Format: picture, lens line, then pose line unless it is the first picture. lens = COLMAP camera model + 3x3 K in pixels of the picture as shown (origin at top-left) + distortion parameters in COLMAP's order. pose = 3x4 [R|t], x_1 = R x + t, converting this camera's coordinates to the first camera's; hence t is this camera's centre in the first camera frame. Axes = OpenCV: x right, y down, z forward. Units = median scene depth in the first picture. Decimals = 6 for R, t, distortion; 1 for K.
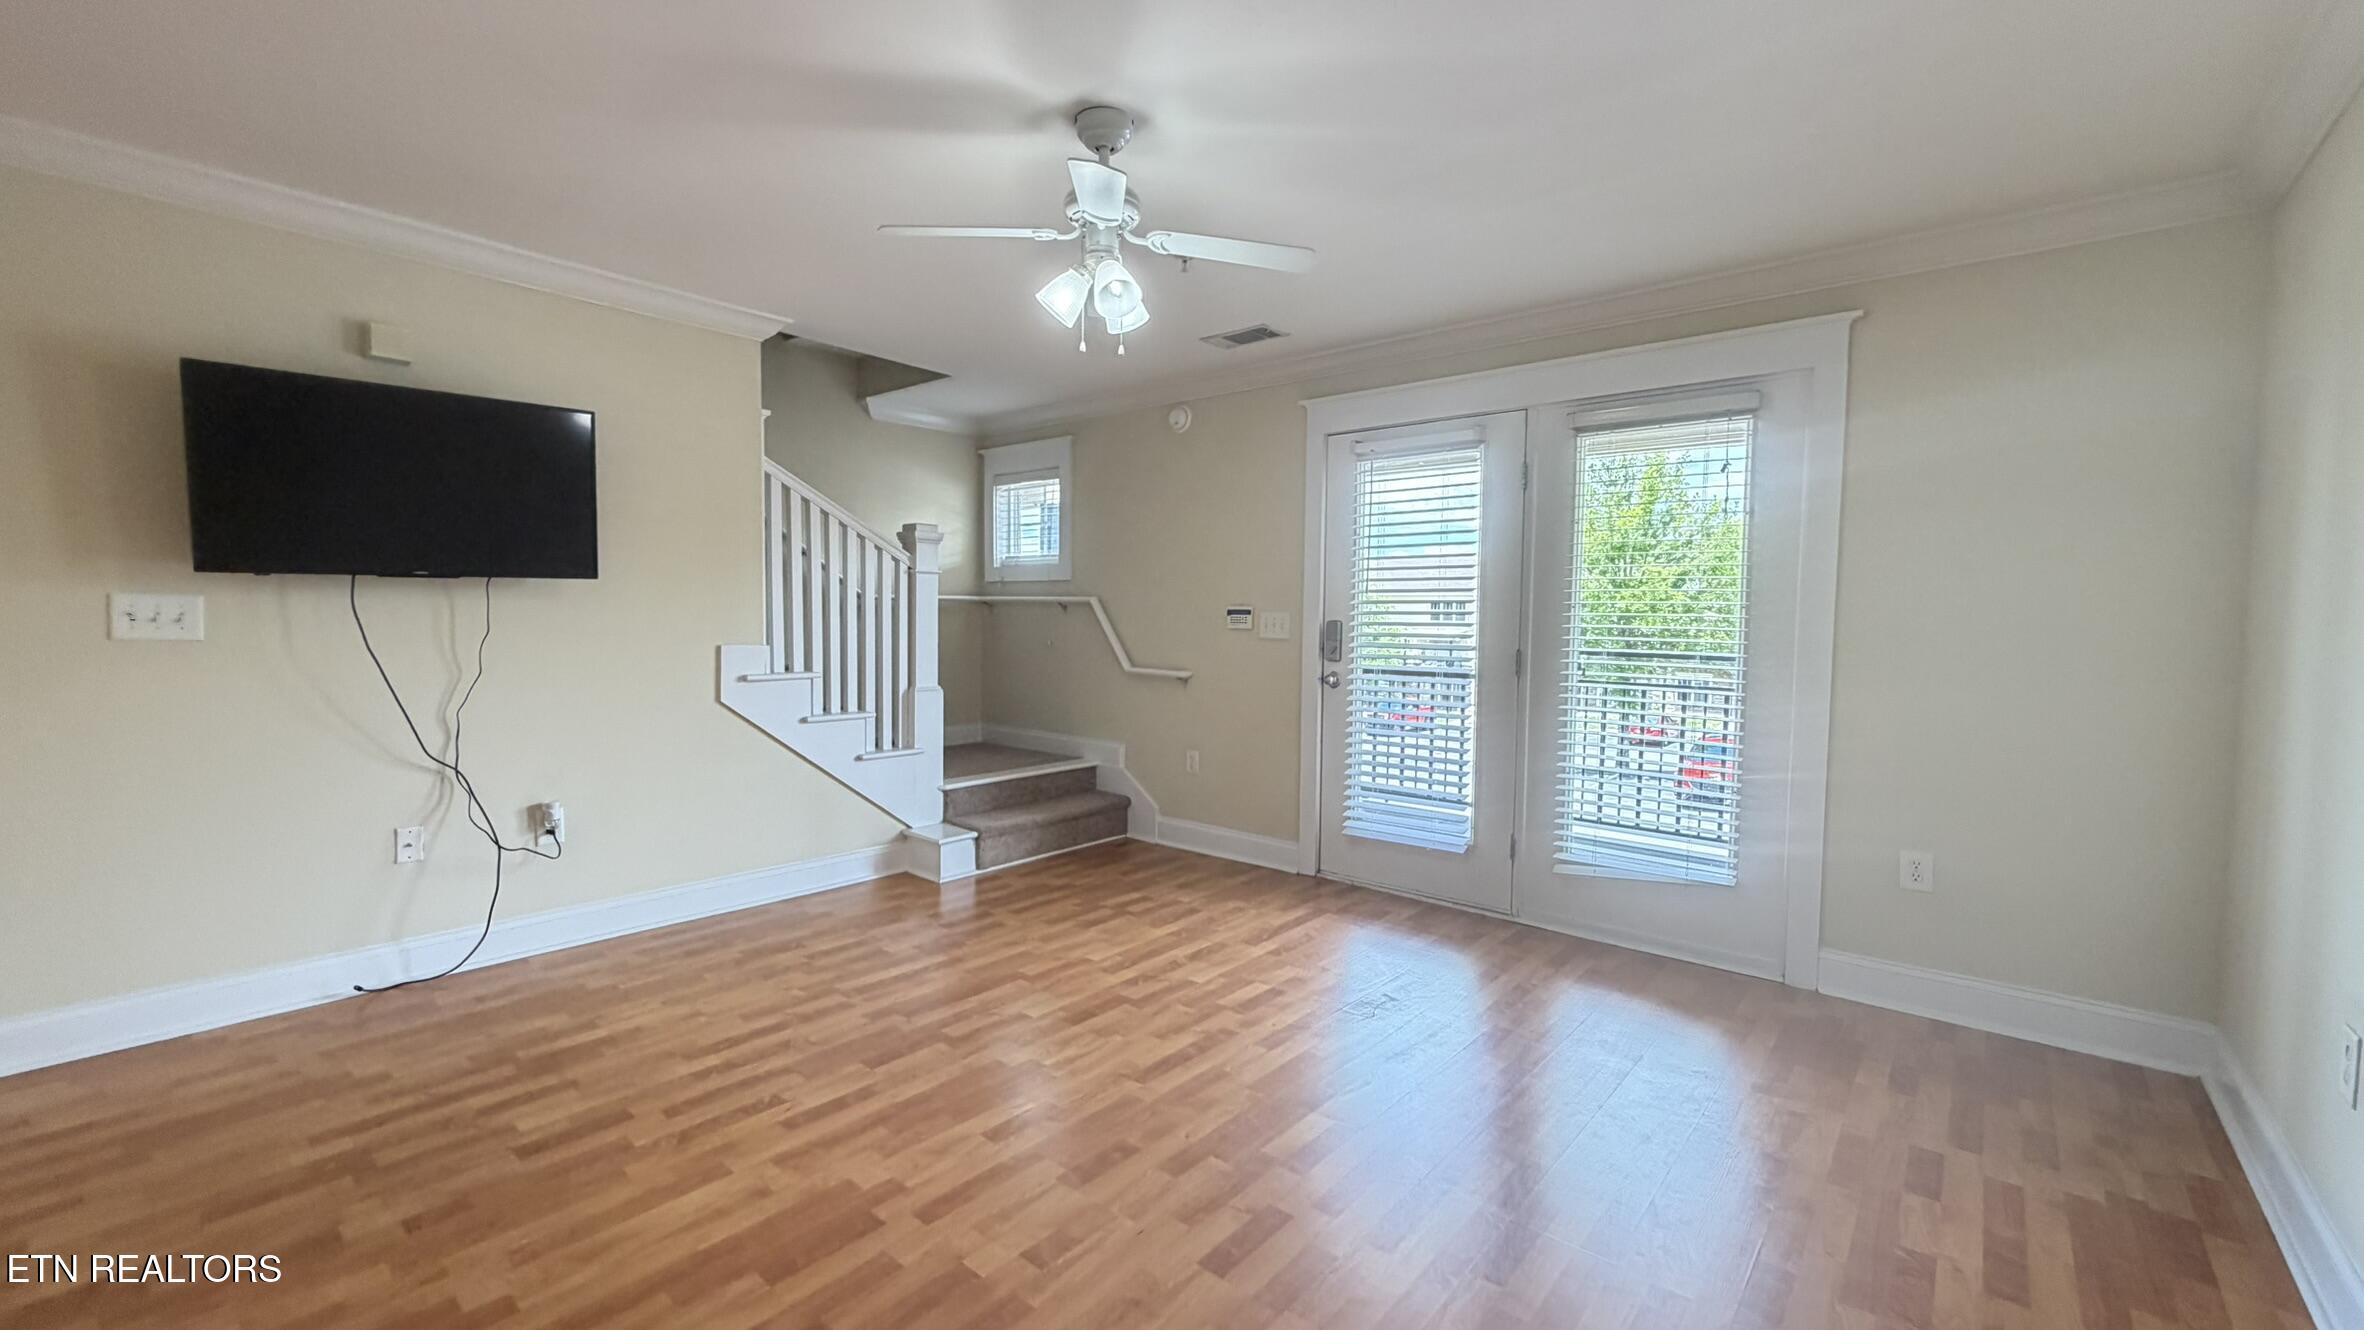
lens RADIAL K [[943.6, 0, 1173.5], [0, 943.6, 671.0], [0, 0, 1]] dist [-0.002755, -0.000430]
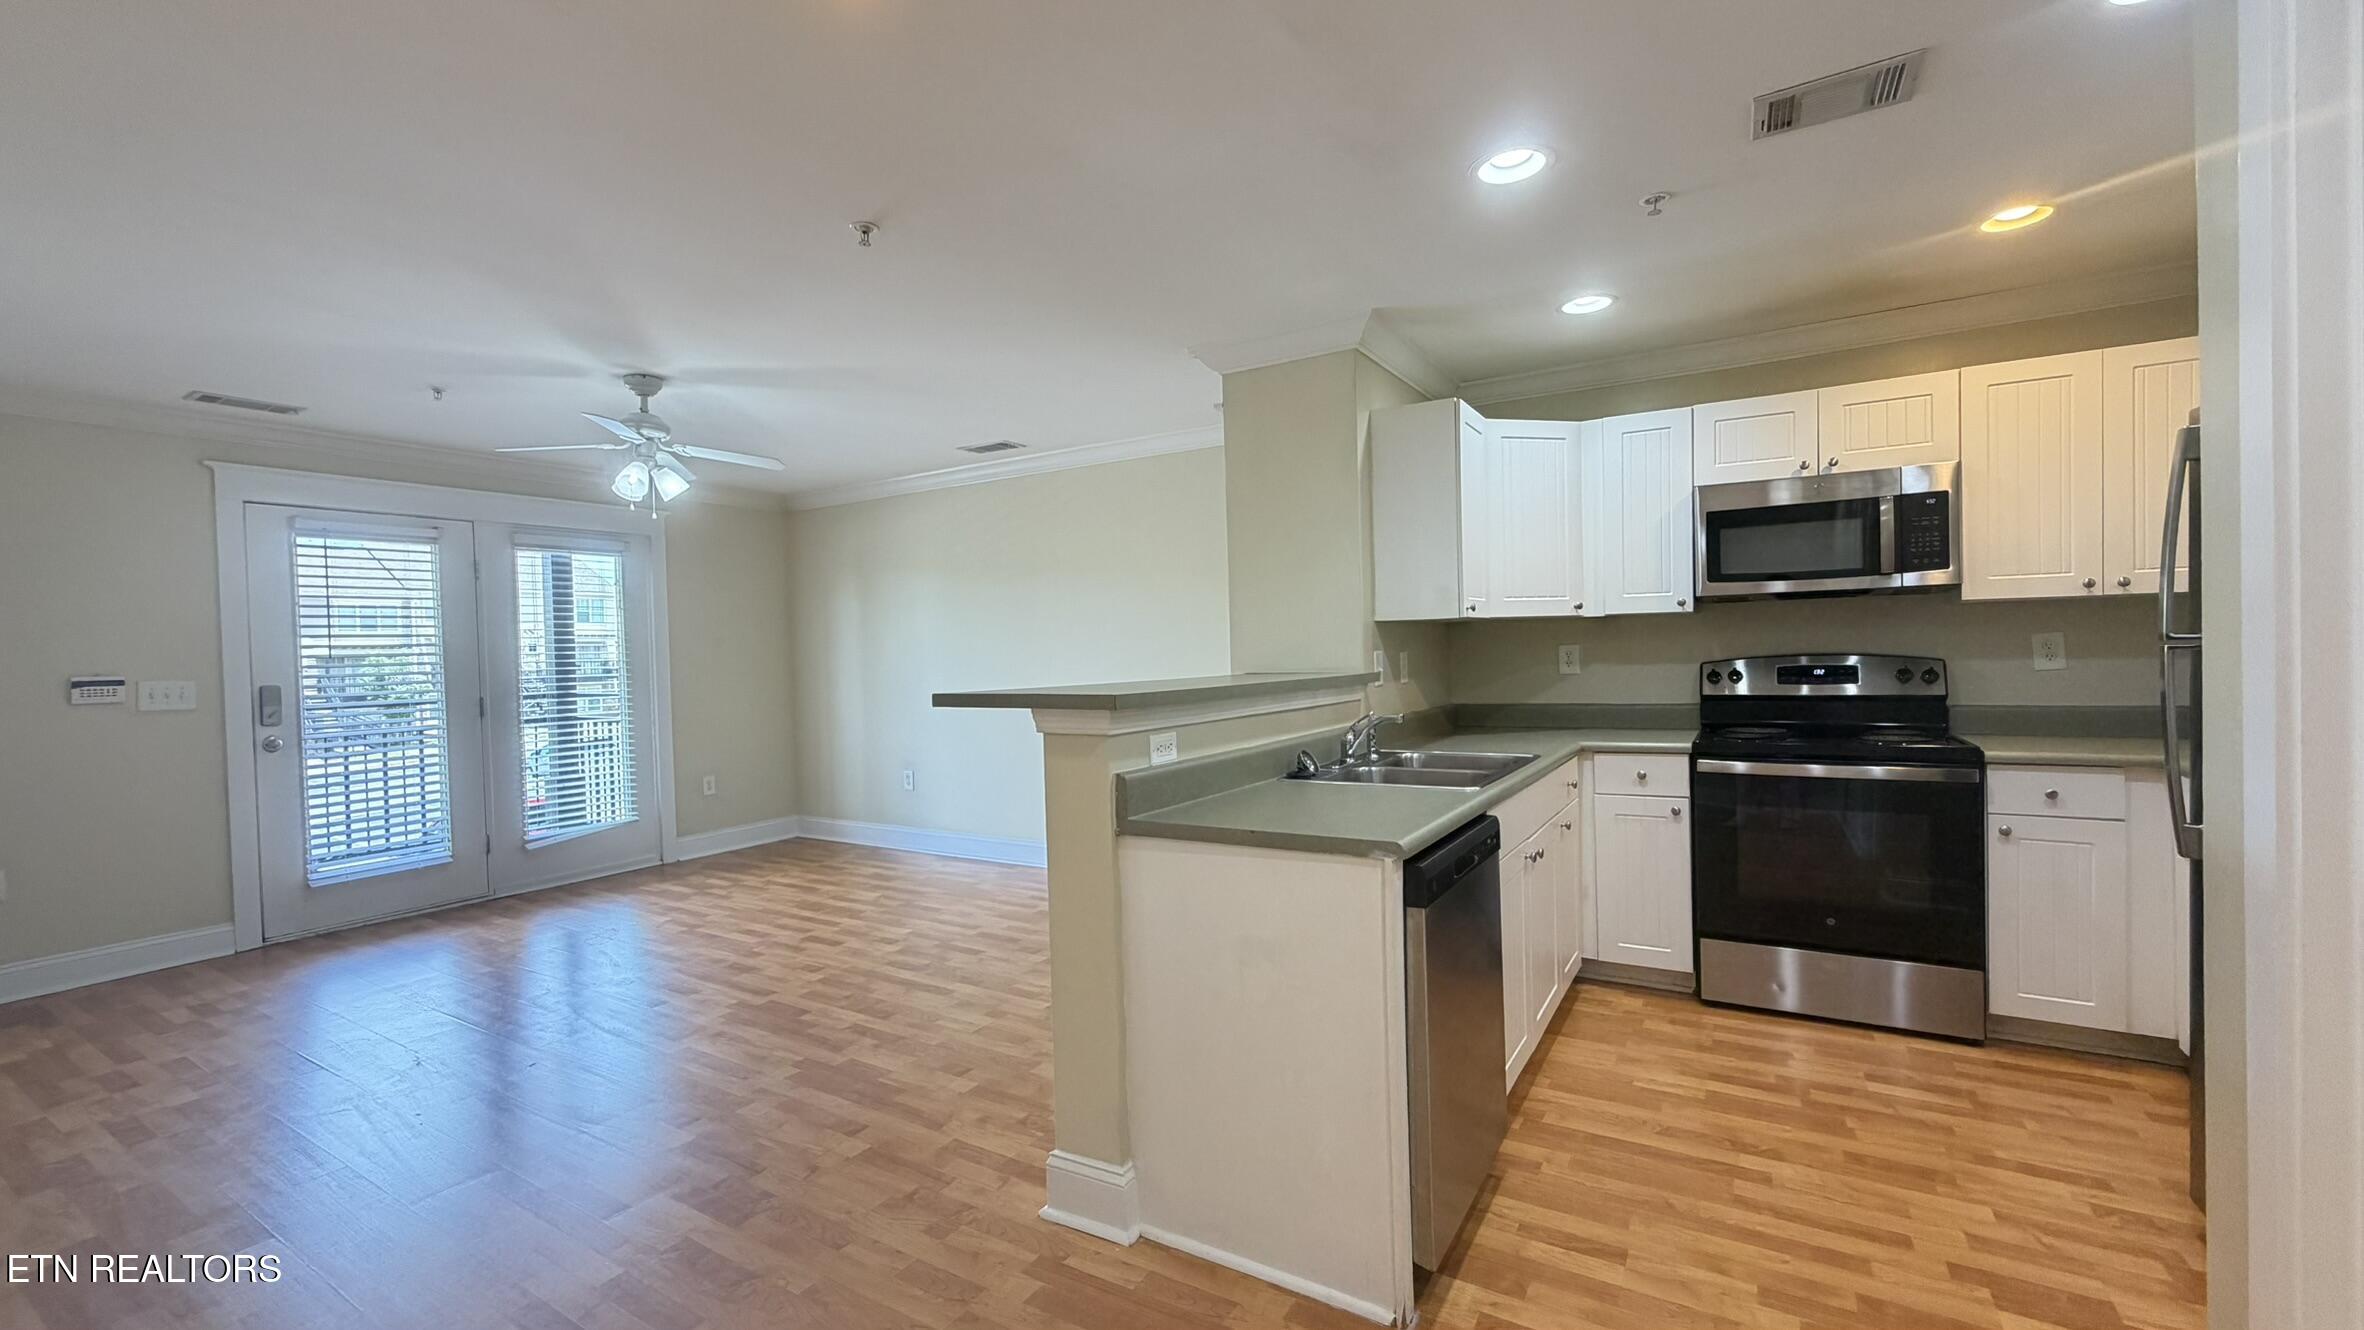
lens RADIAL K [[943.6, 0, 1176.7], [0, 943.6, 668.8], [0, 0, 1]] dist [-0.002755, -0.000430]
pose [[-0.156648, -0.030159, 0.987194, -1.323544], [0.084358, 0.995472, 0.043798, -0.045591], [-0.984045, 0.090139, -0.153395, 0.259651]]
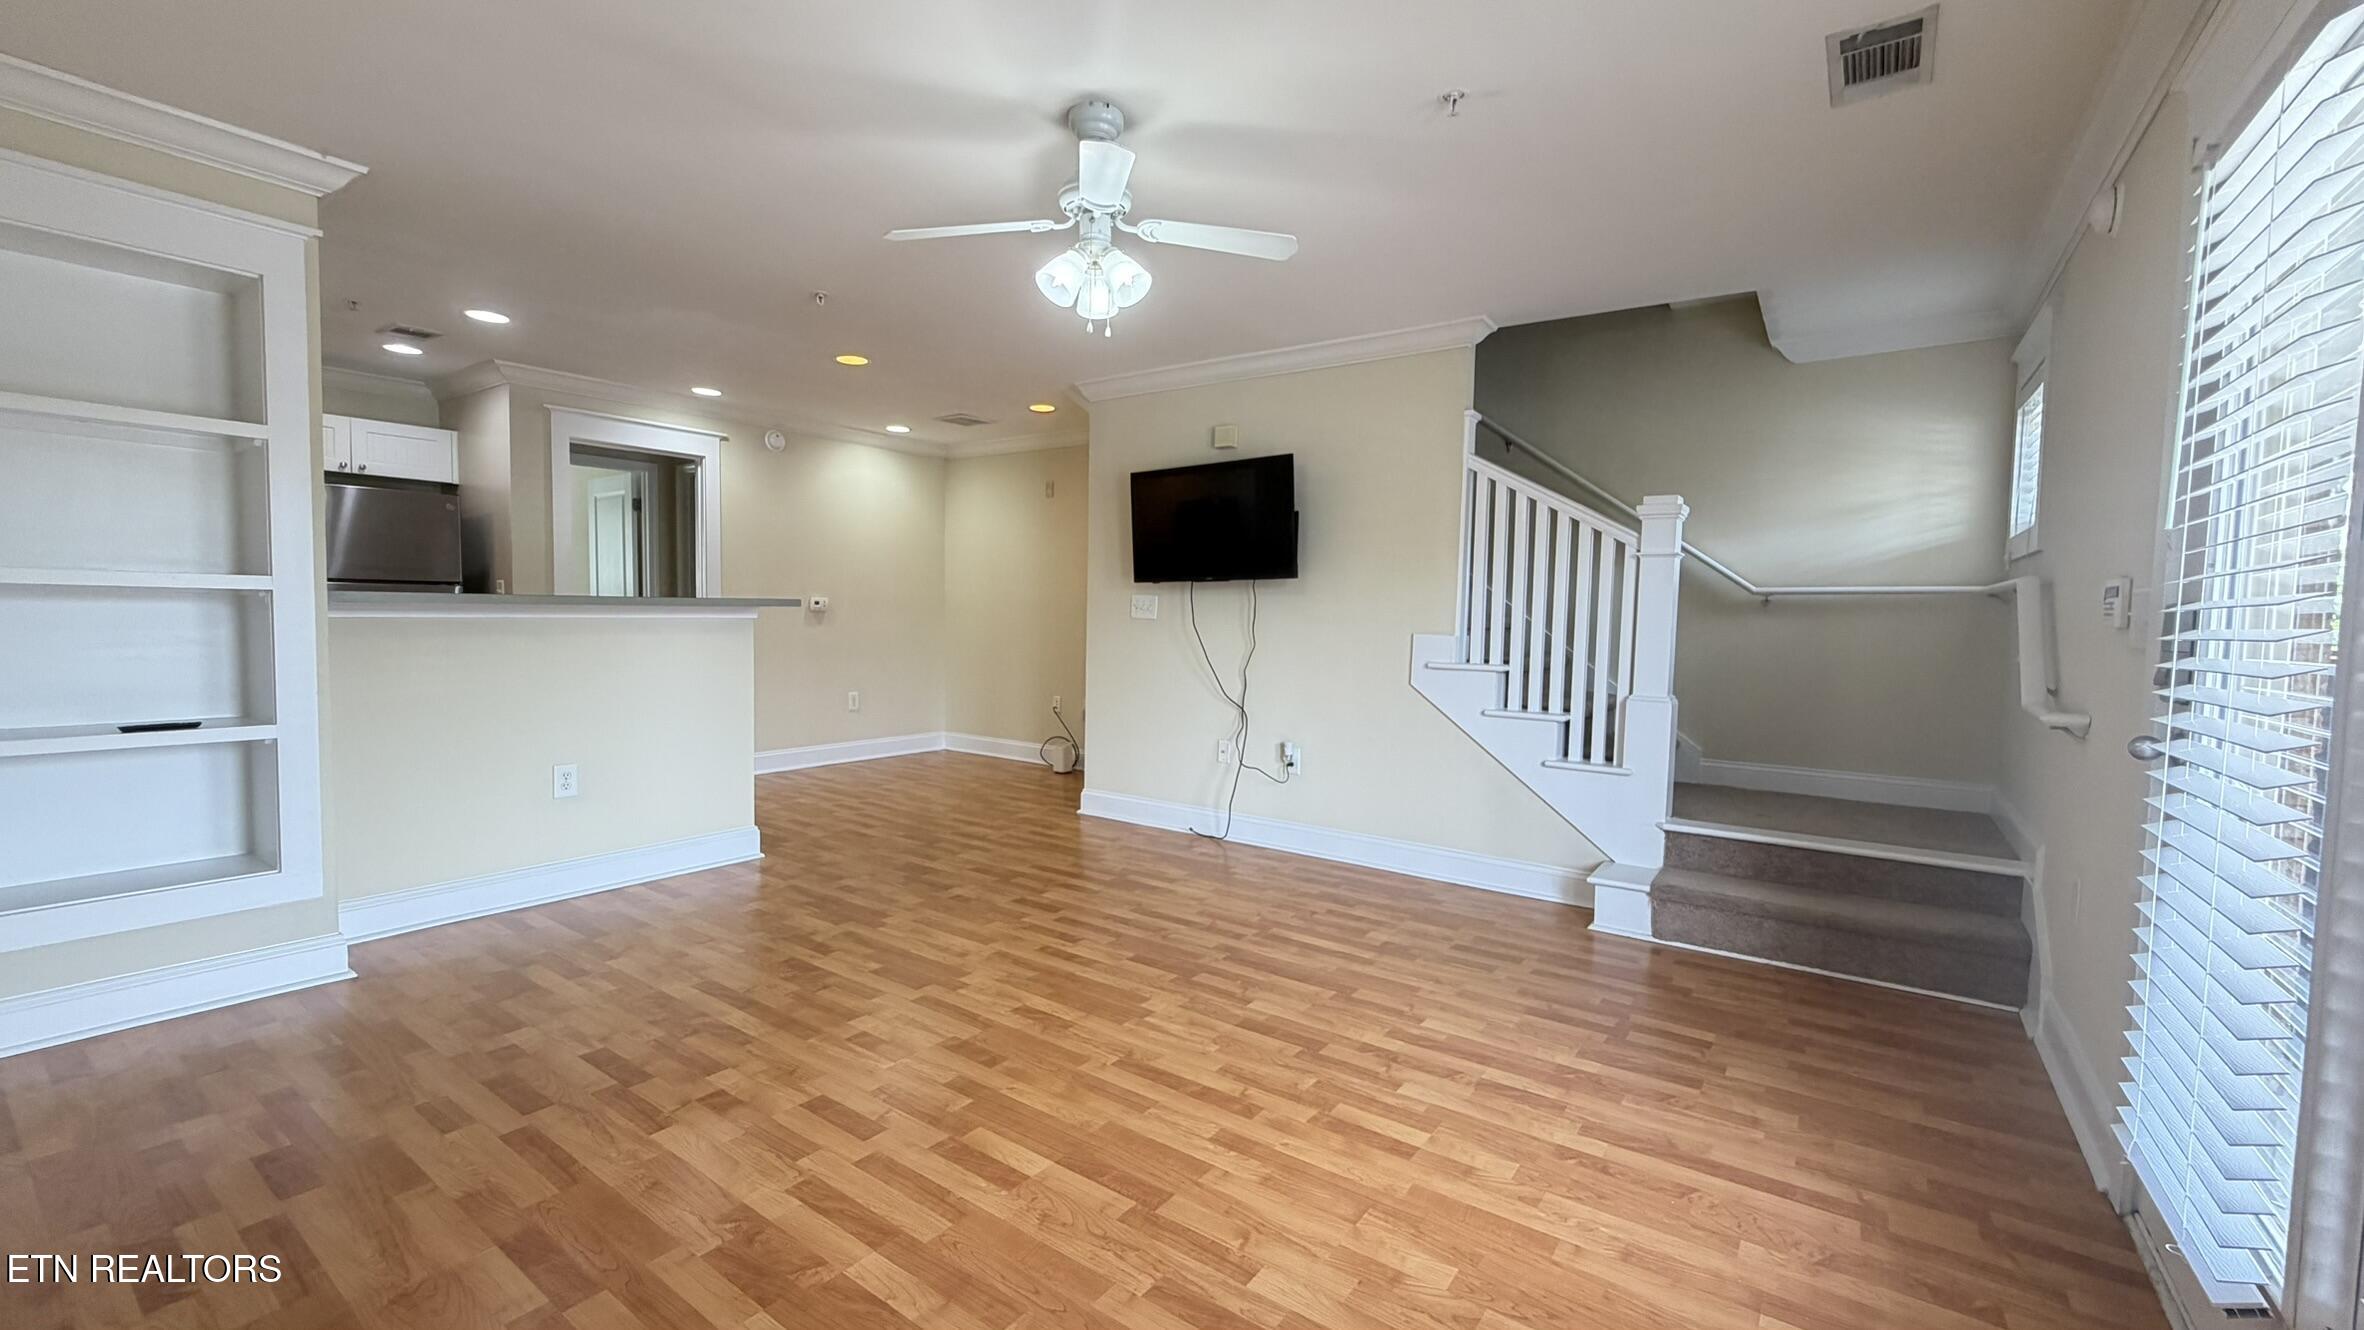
lens RADIAL K [[943.6, 0, 1181.2], [0, 943.6, 672.5], [0, 0, 1]] dist [-0.002755, -0.000430]
pose [[0.091454, 0.052228, -0.994439, 0.714578], [-0.078462, 0.995897, 0.045089, -0.012849], [0.992713, 0.073902, 0.095176, 0.731211]]
